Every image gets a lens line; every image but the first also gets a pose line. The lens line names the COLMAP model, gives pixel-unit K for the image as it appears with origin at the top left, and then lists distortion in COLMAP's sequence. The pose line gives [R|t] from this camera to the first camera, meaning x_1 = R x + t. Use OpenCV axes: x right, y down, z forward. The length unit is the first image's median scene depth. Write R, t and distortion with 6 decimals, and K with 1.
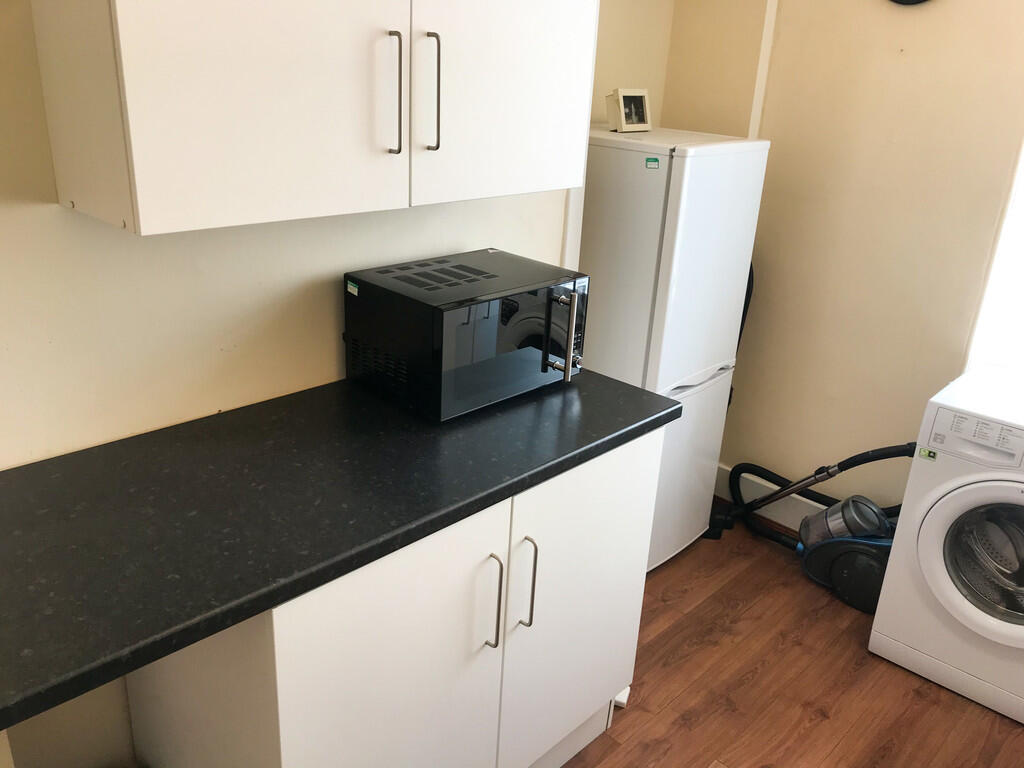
lens RADIAL K [[846.1, 0, 512.0], [0, 846.1, 384.0], [0, 0, 1]] dist [0.010617, 0.016196]
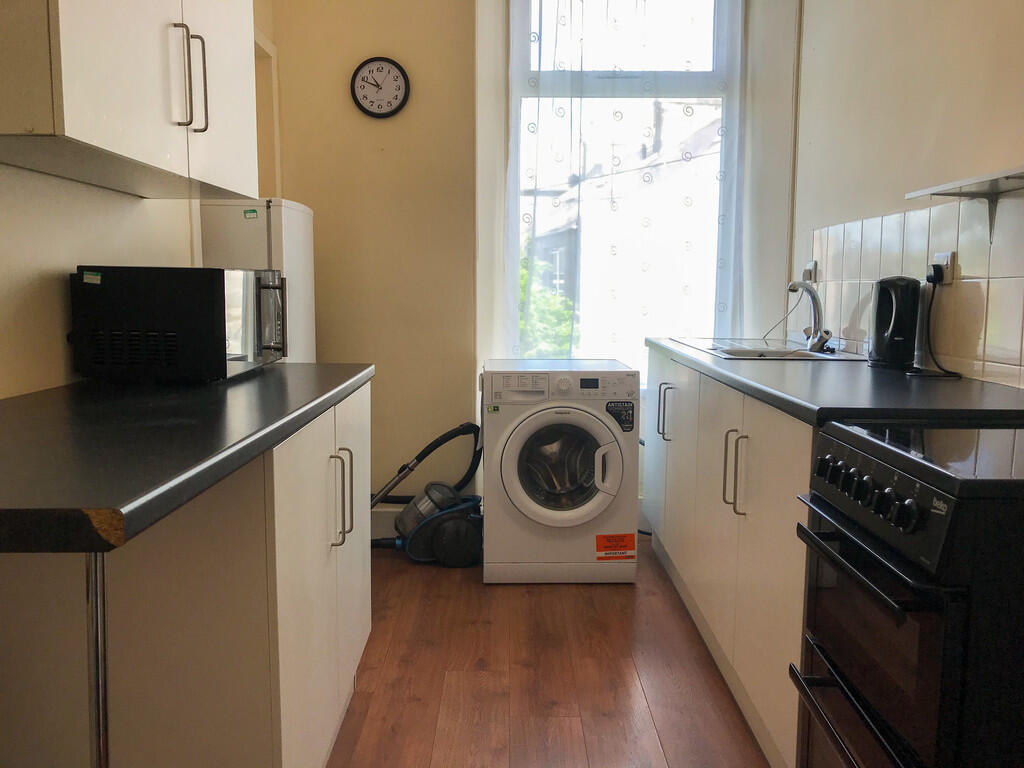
lens RADIAL K [[841.7, 0, 512.0], [0, 841.7, 384.0], [0, 0, 1]] dist [0.087336, -0.163045]
pose [[0.711186, -0.126275, 0.691570, -0.429296], [0.284379, 0.951330, -0.118739, 0.211943], [-0.642918, 0.281114, 0.712483, -0.013333]]
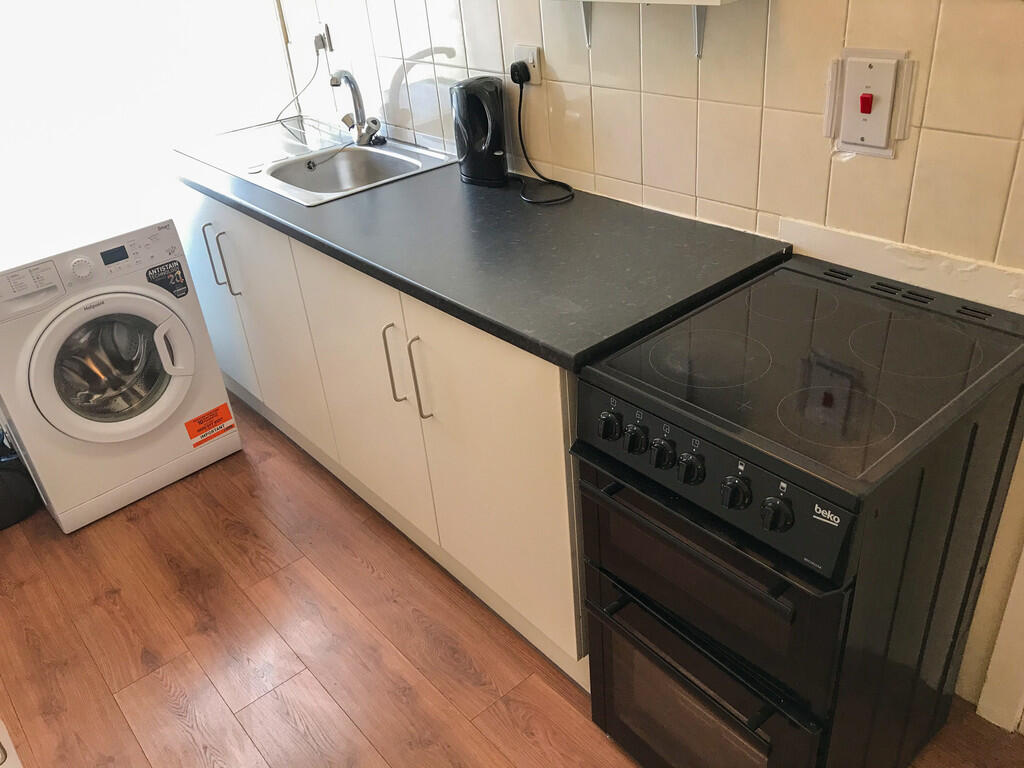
lens RADIAL K [[837.5, 0, 512.0], [0, 837.5, 384.0], [0, 0, 1]] dist [-0.003408, 0.005854]
pose [[0.079669, -0.560117, 0.824574, -0.278895], [0.442514, 0.761100, 0.474246, -0.062887], [-0.893216, 0.327102, 0.308496, 0.187358]]
